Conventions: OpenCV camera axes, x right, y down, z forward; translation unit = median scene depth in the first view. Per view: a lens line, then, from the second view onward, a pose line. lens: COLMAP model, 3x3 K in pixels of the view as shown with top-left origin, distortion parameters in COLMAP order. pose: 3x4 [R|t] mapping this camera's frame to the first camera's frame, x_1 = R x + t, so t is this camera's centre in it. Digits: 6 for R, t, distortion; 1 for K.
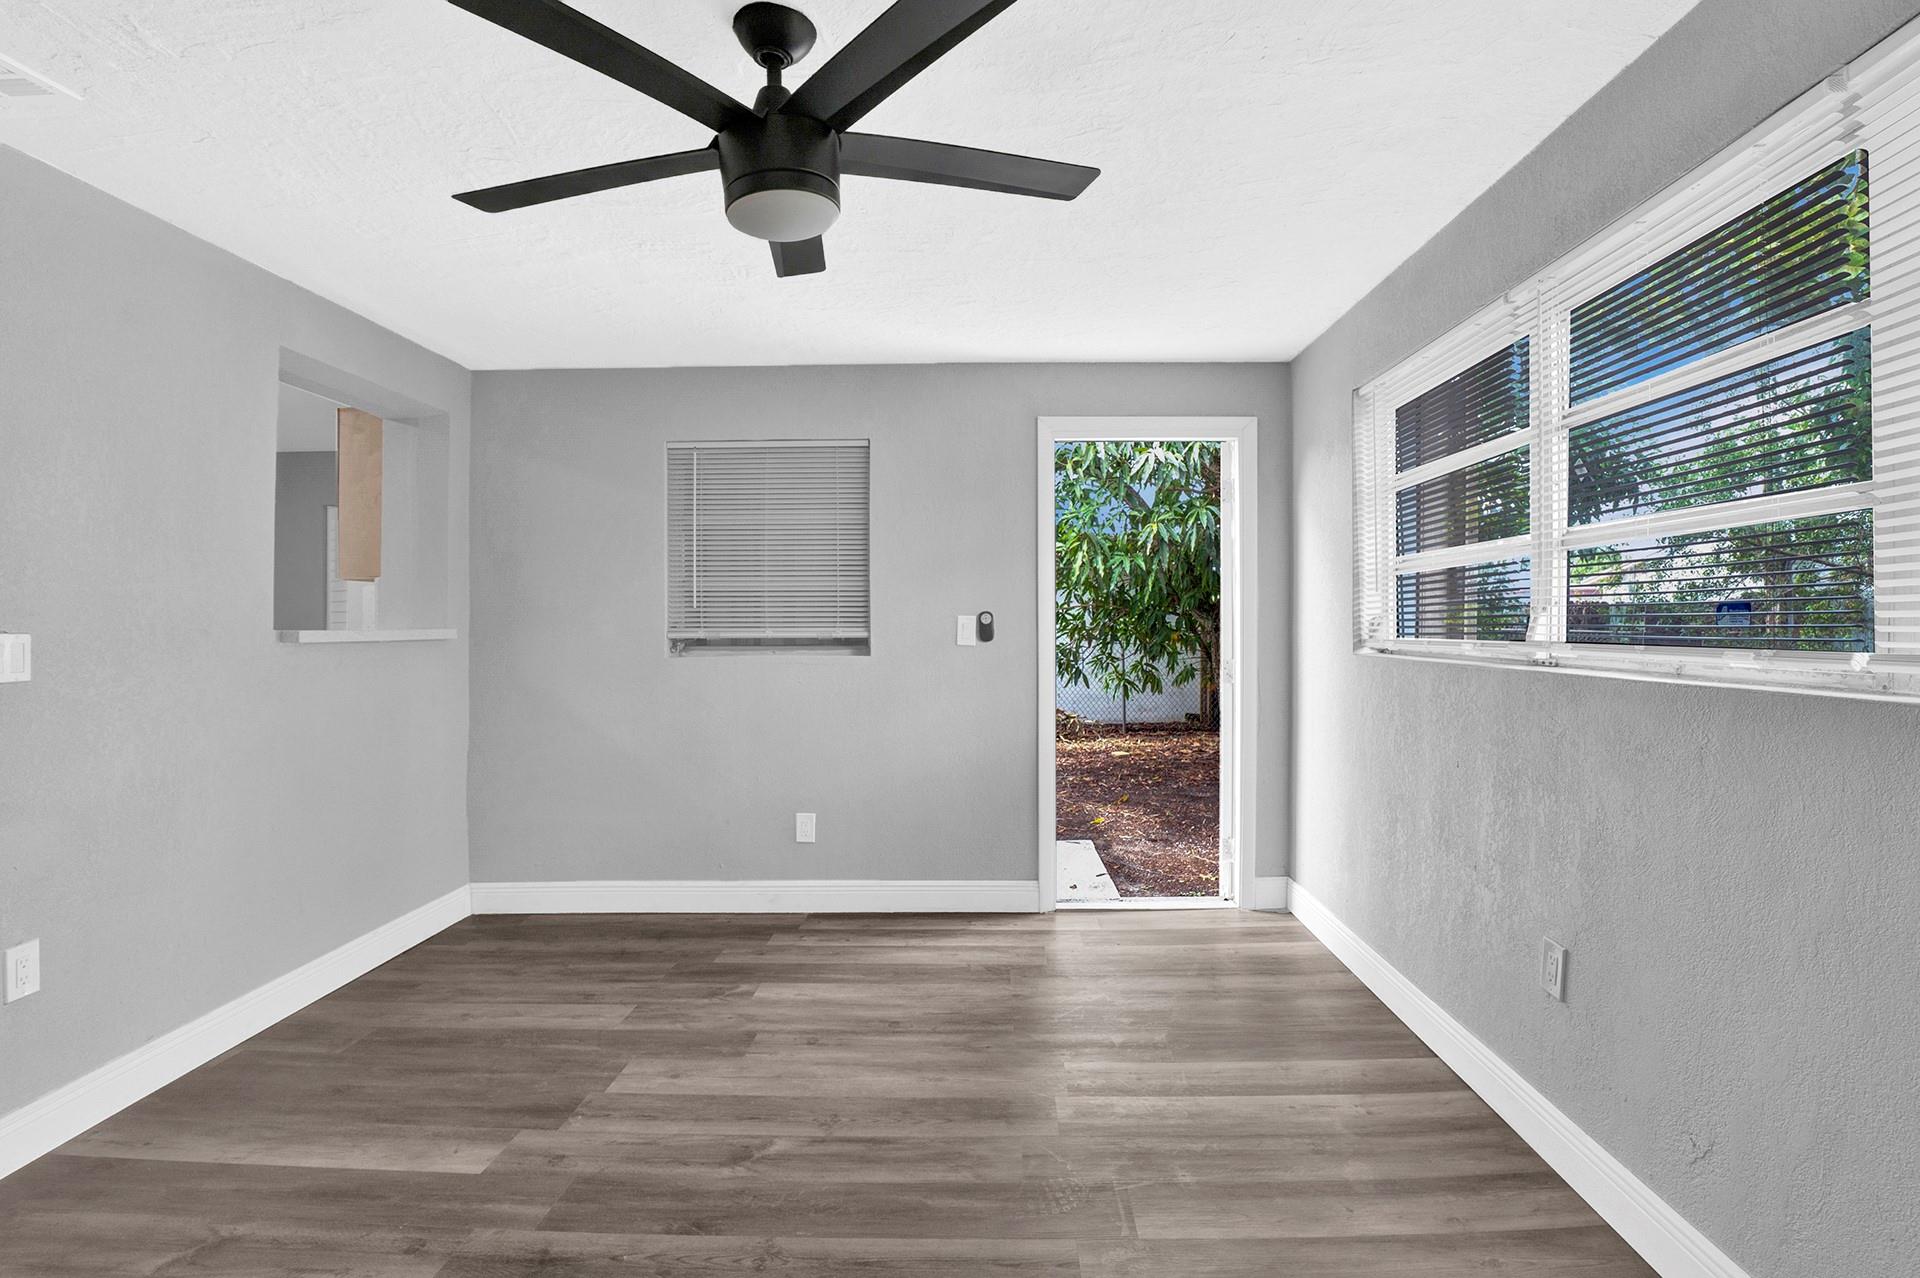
lens RADIAL K [[914.5, 0, 992.7], [0, 914.5, 627.4], [0, 0, 1]] dist [-0.064356, 0.017065]
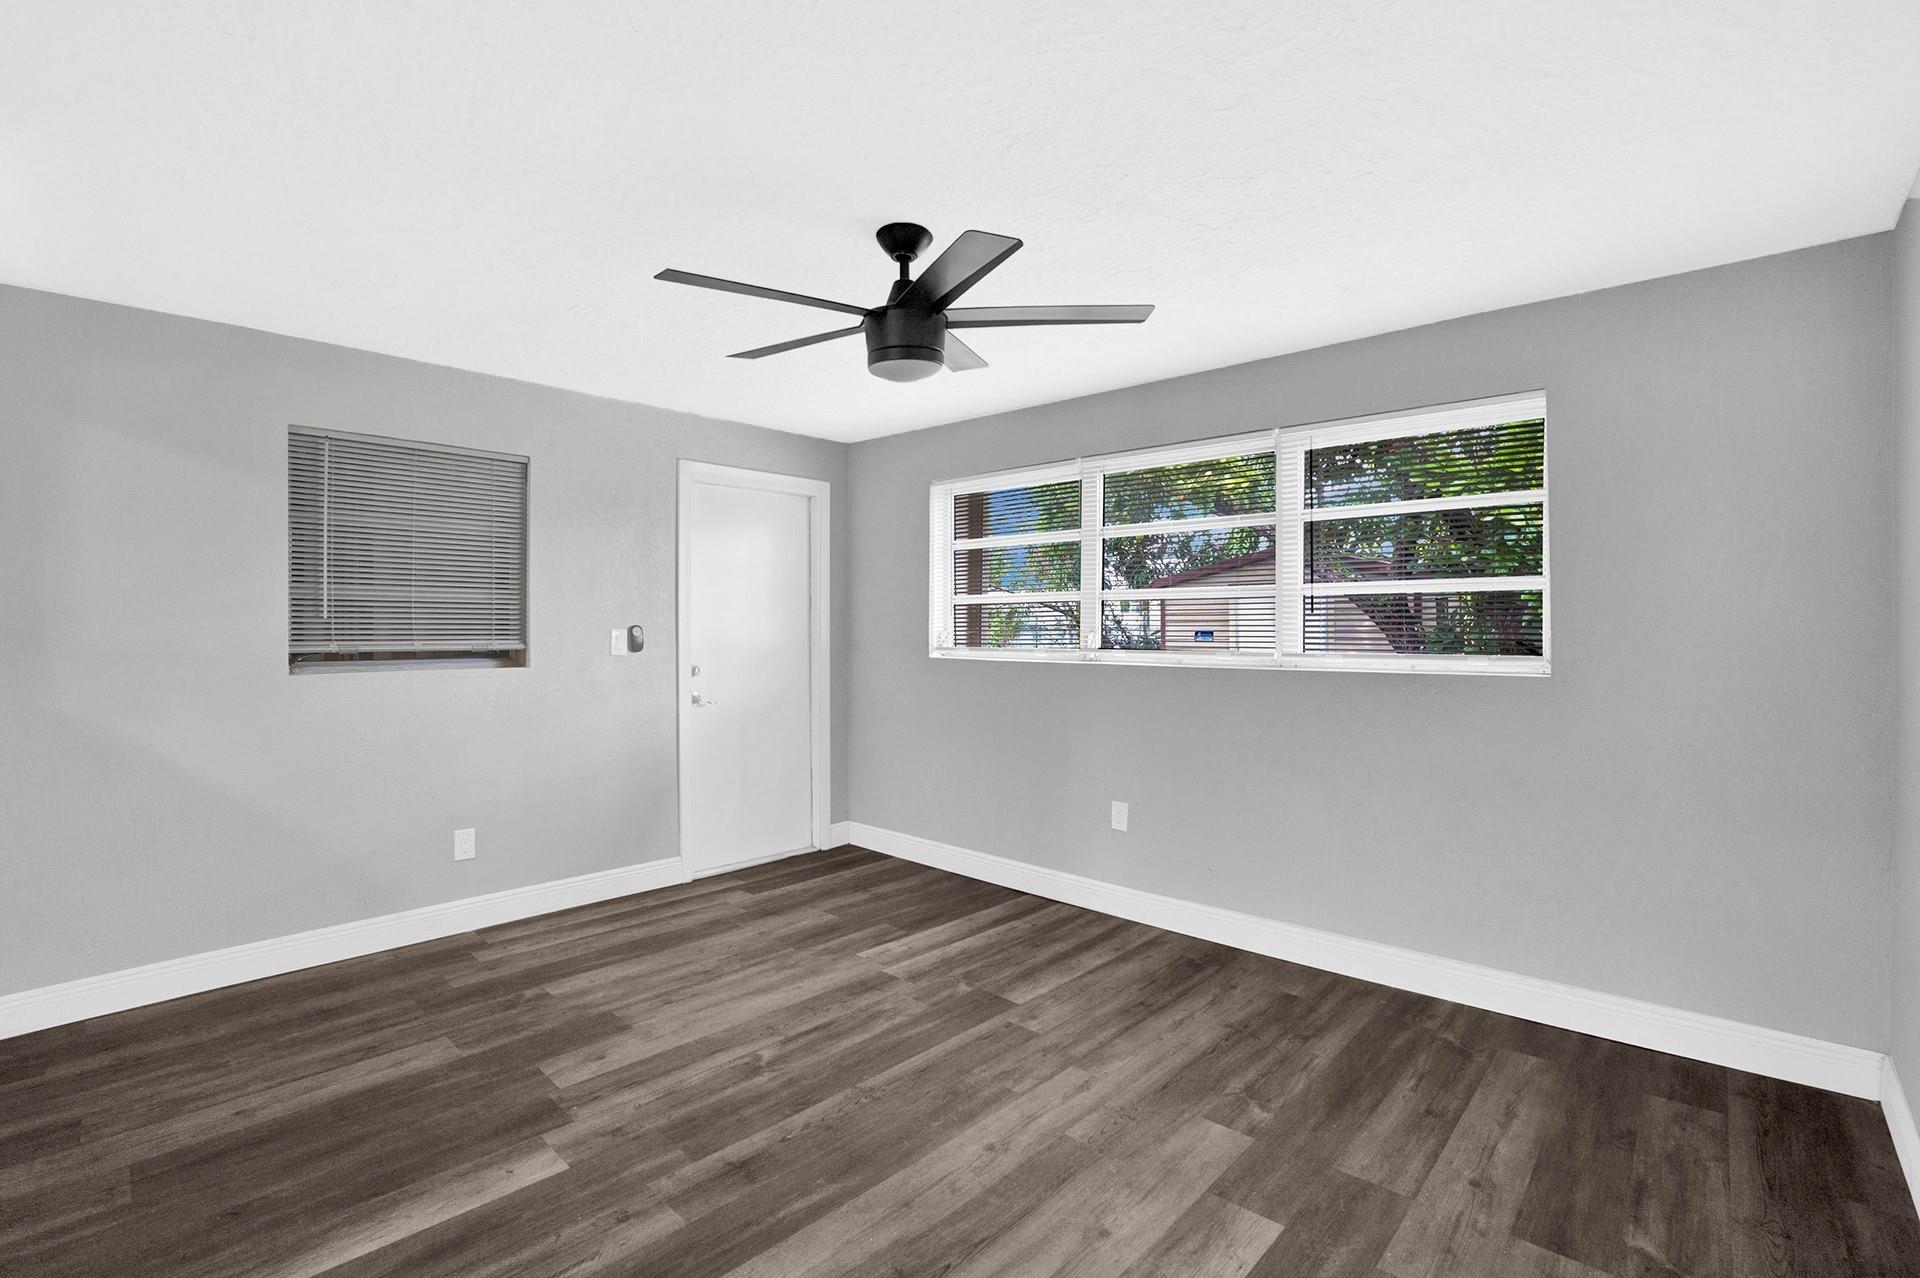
lens RADIAL K [[853.1, 0, 960.0], [0, 853.1, 639.0], [0, 0, 1]] dist [-0.059897, 0.012689]
pose [[0.677786, -0.000496, 0.735259, -0.708866], [-0.001250, 0.999998, 0.001827, -0.004598], [-0.735259, -0.002157, 0.677783, 0.001510]]
